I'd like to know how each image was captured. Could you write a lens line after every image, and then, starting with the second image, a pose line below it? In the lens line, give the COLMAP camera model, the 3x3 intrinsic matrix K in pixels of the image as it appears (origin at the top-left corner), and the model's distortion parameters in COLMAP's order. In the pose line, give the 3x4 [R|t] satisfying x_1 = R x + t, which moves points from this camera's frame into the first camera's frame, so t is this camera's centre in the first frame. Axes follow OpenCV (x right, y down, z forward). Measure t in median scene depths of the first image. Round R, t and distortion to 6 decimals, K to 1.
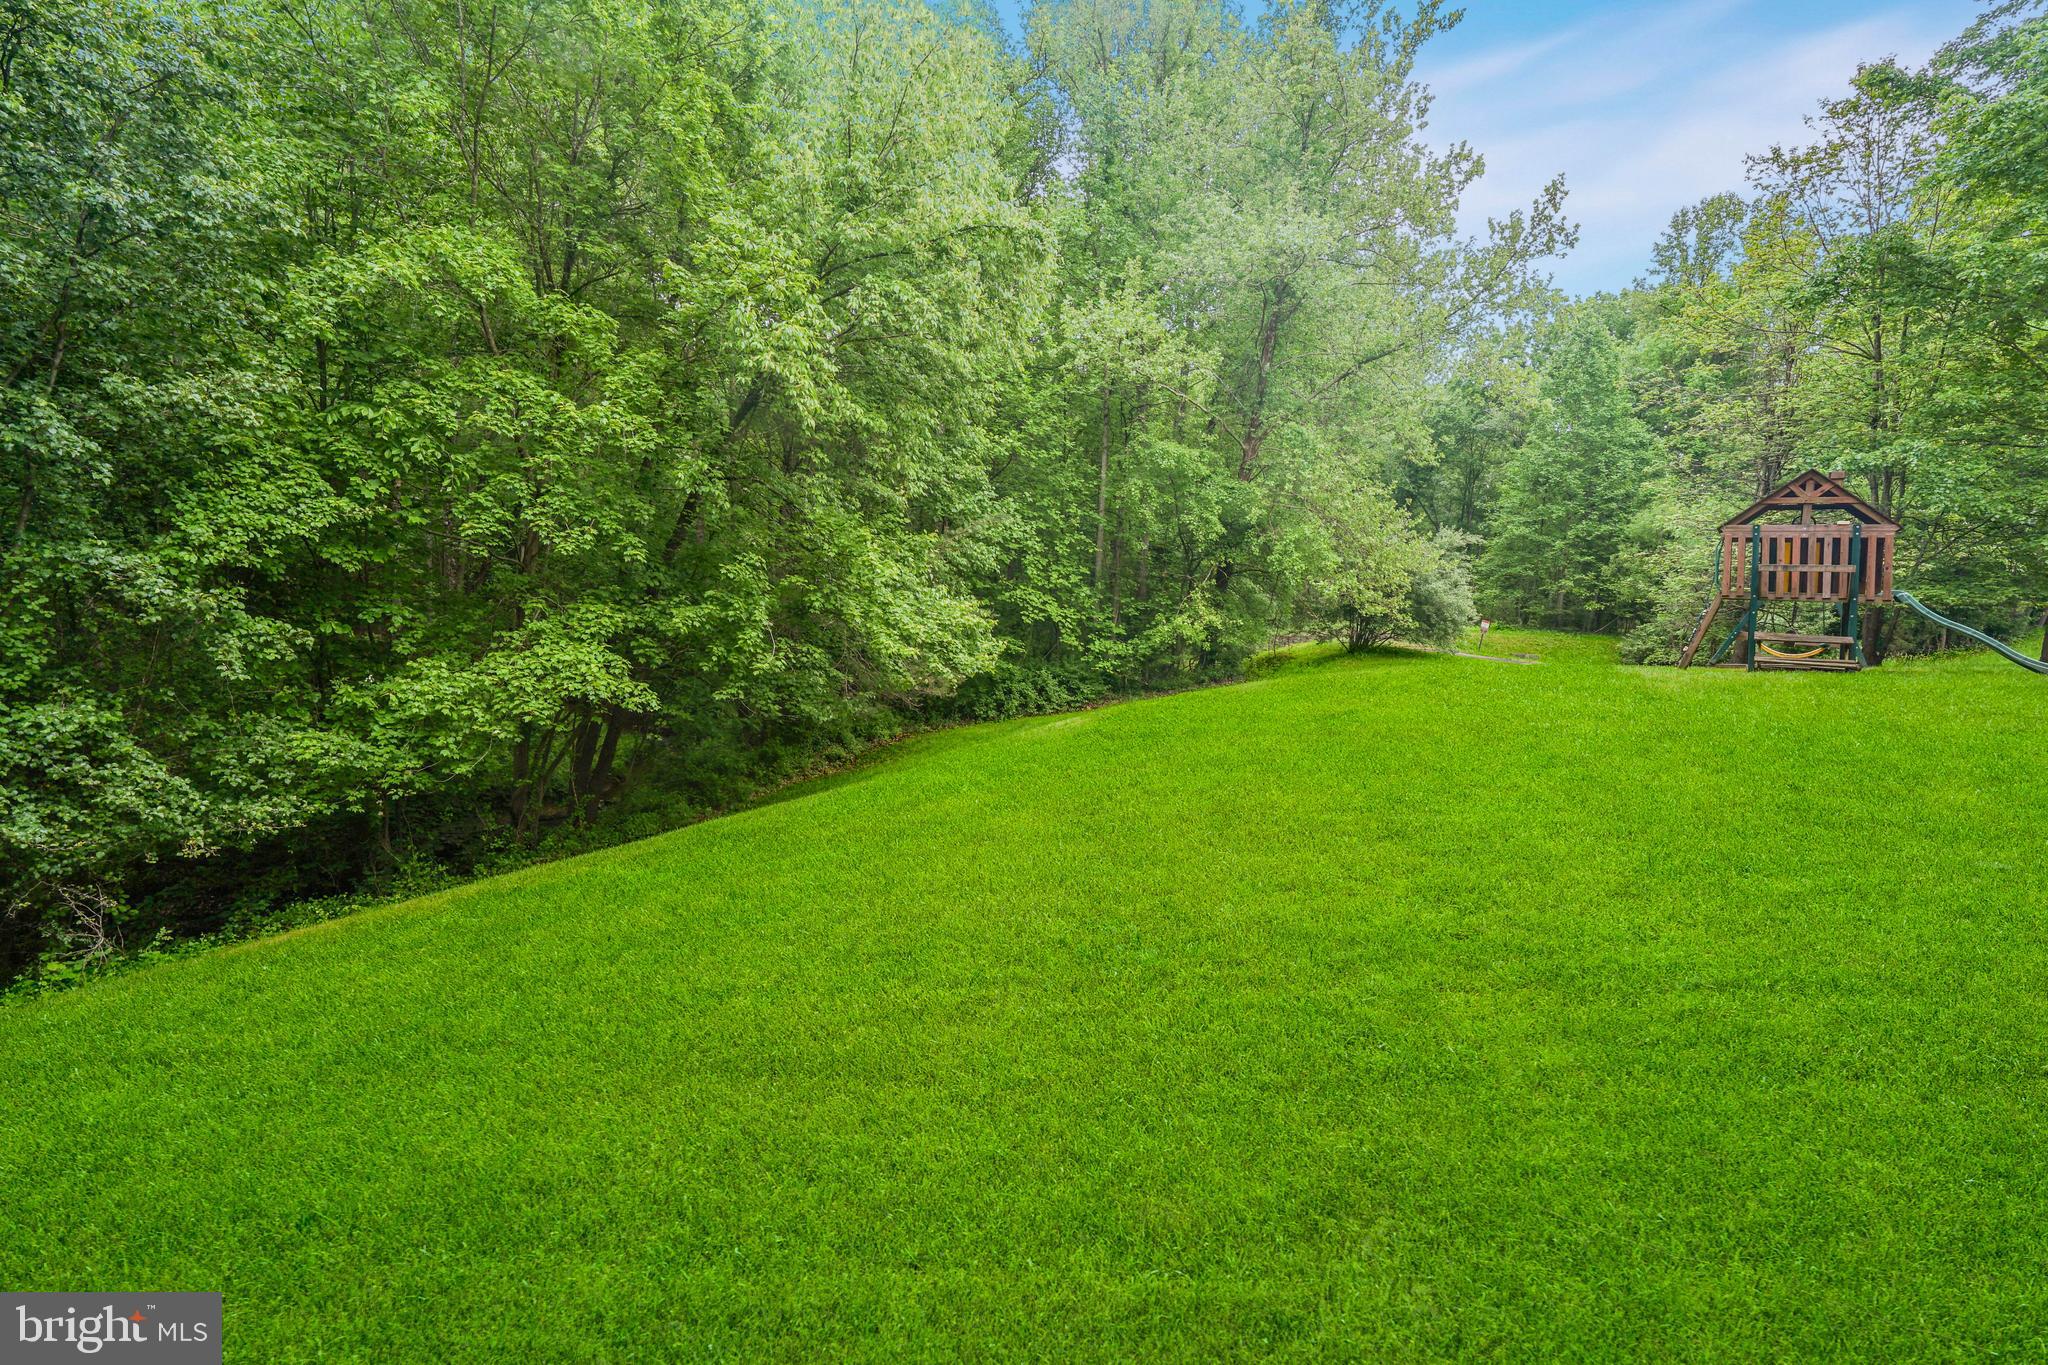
lens RADIAL K [[950.7, 0, 1028.5], [0, 950.7, 681.8], [0, 0, 1]] dist [-0.000598, -0.000081]
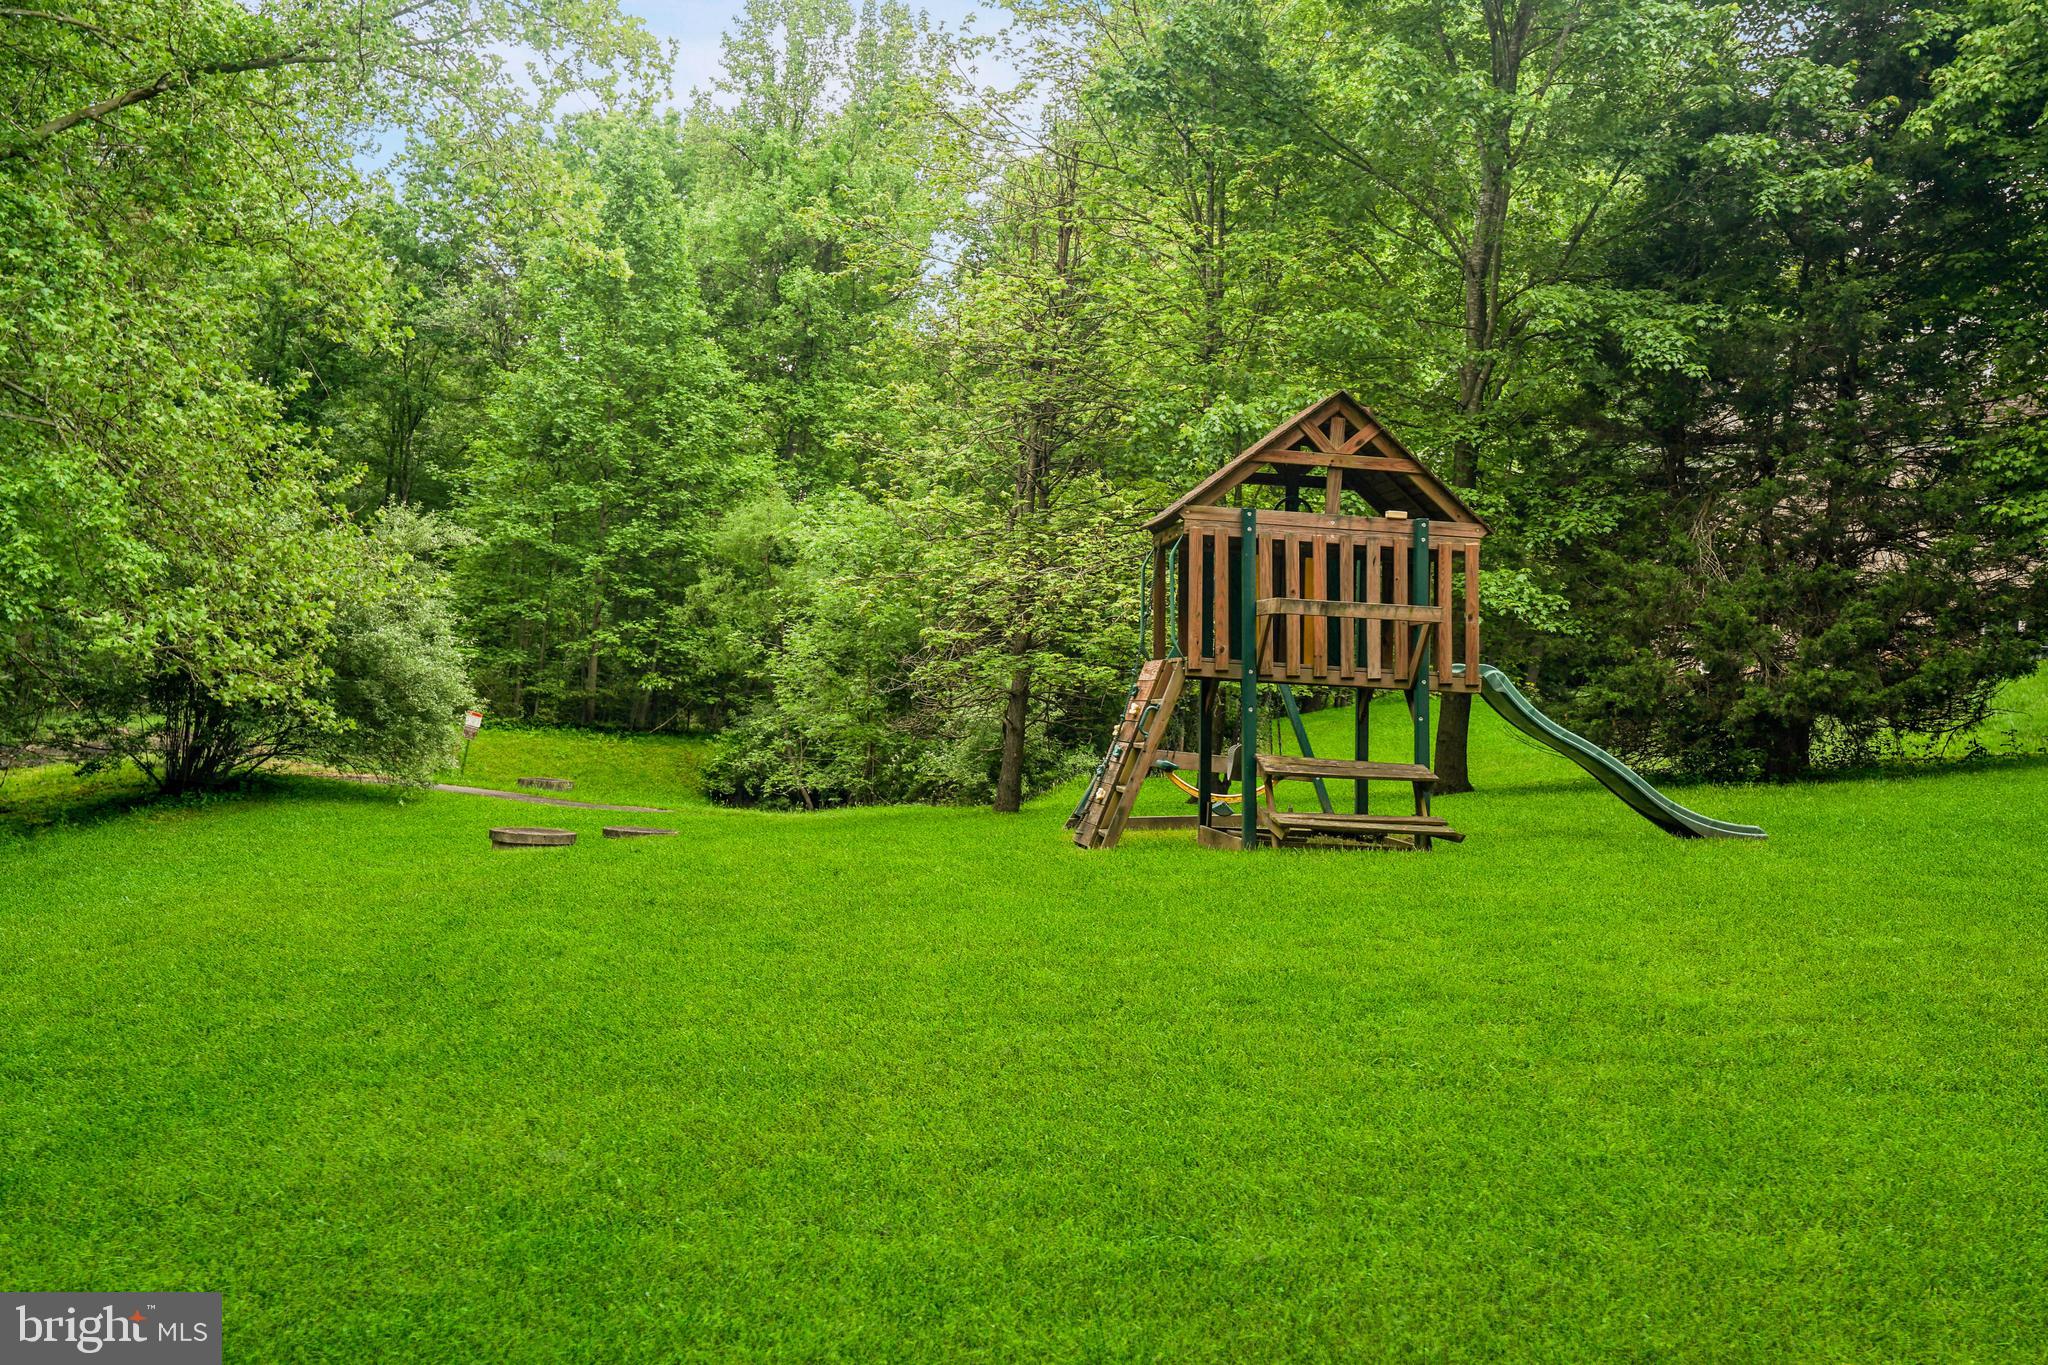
lens RADIAL K [[1793.2, 0, 1029.3], [0, 1793.2, 681.8], [0, 0, 1]] dist [0.097911, 0.007090]
pose [[0.705747, 0.008334, 0.708415, 0.035807], [0.046024, 0.997279, -0.057584, -0.013874], [-0.706967, 0.073244, 0.703444, 0.162110]]
